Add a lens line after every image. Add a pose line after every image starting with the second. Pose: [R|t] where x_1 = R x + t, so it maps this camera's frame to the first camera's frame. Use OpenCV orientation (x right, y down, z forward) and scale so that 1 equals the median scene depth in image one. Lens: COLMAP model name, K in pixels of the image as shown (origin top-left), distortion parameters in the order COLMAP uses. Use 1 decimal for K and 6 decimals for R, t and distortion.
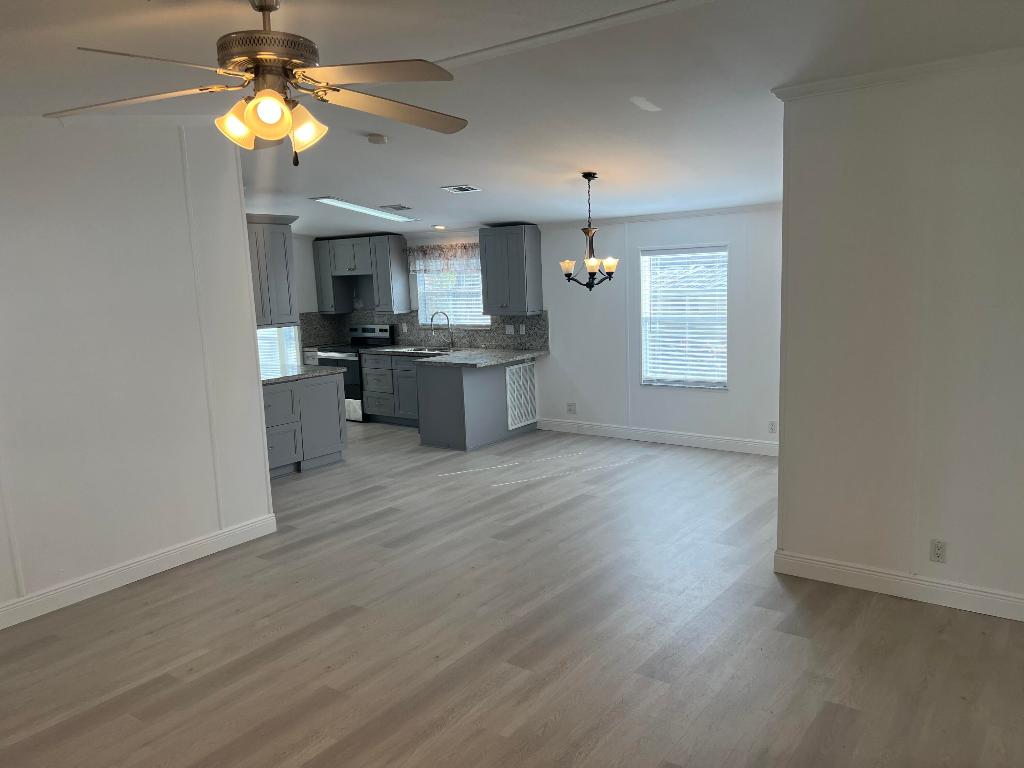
lens RADIAL K [[775.0, 0, 524.7], [0, 775.0, 413.7], [0, 0, 1]] dist [0.001586, -0.002224]
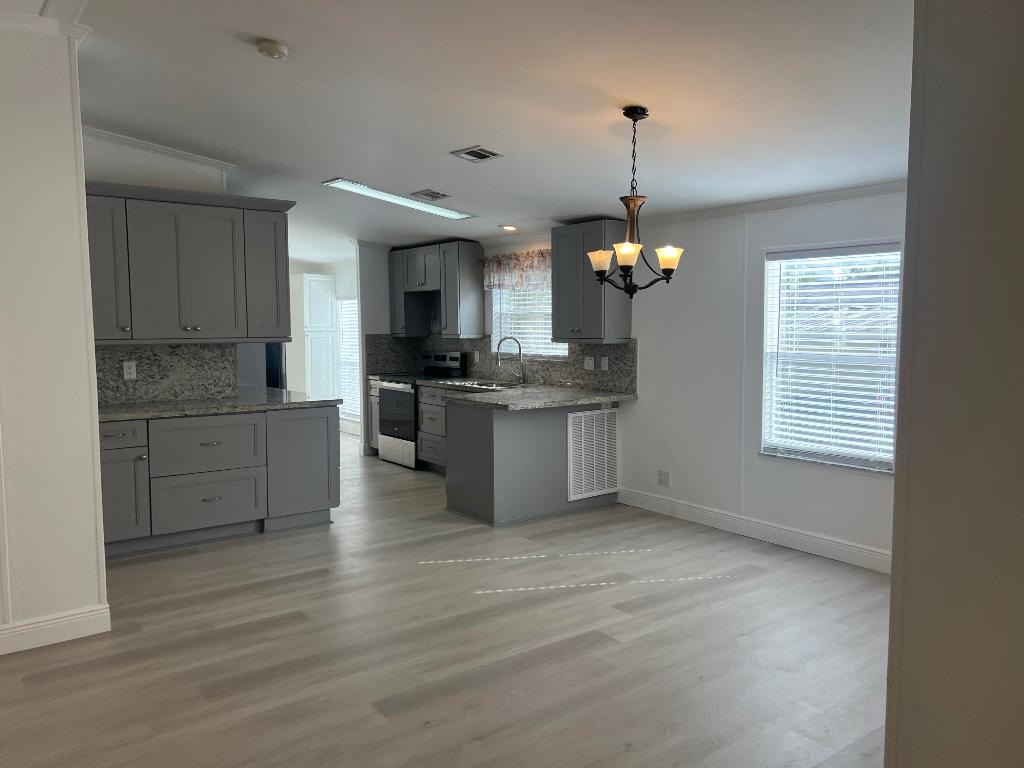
lens RADIAL K [[766.7, 0, 512.0], [0, 766.7, 384.0], [0, 0, 1]] dist [0.008659, -0.001074]
pose [[0.953541, 0.056631, -0.295892, 0.138968], [-0.084254, 0.993110, -0.081445, -0.025422], [0.289241, 0.102591, 0.951743, 0.309996]]
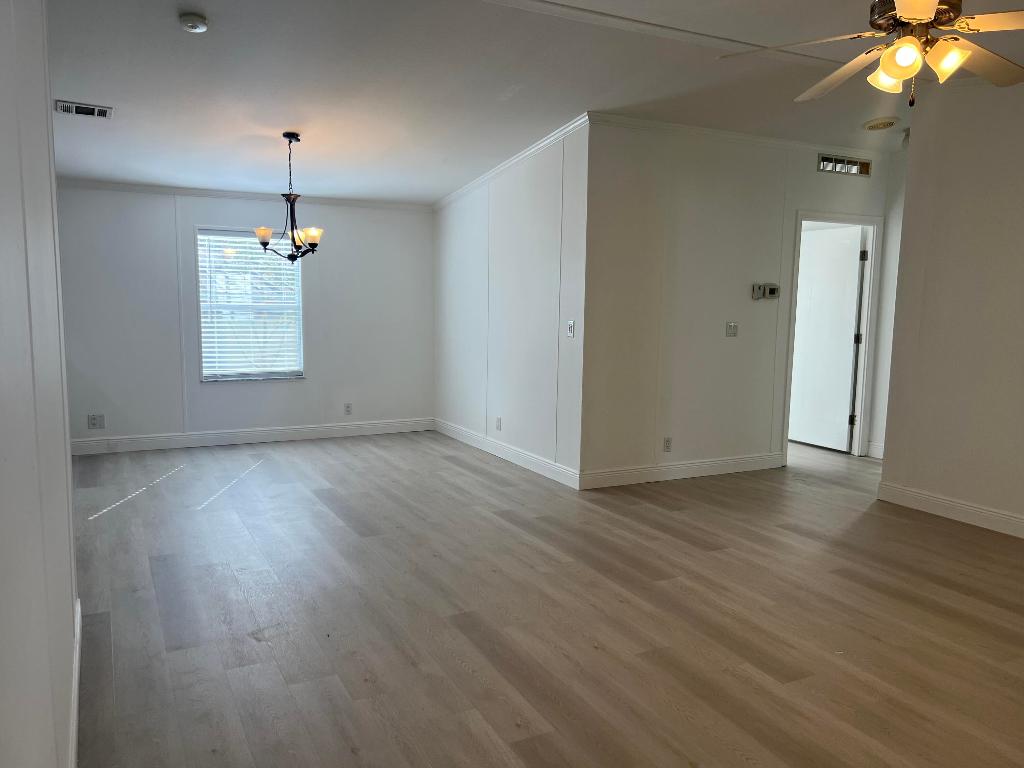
lens RADIAL K [[781.7, 0, 512.0], [0, 781.7, 384.0], [0, 0, 1]] dist [0.006989, 0.001026]
pose [[0.440541, -0.061197, 0.895644, -0.485253], [0.133978, 0.990983, 0.001811, 0.009496], [-0.887679, 0.119199, 0.444768, 0.301898]]
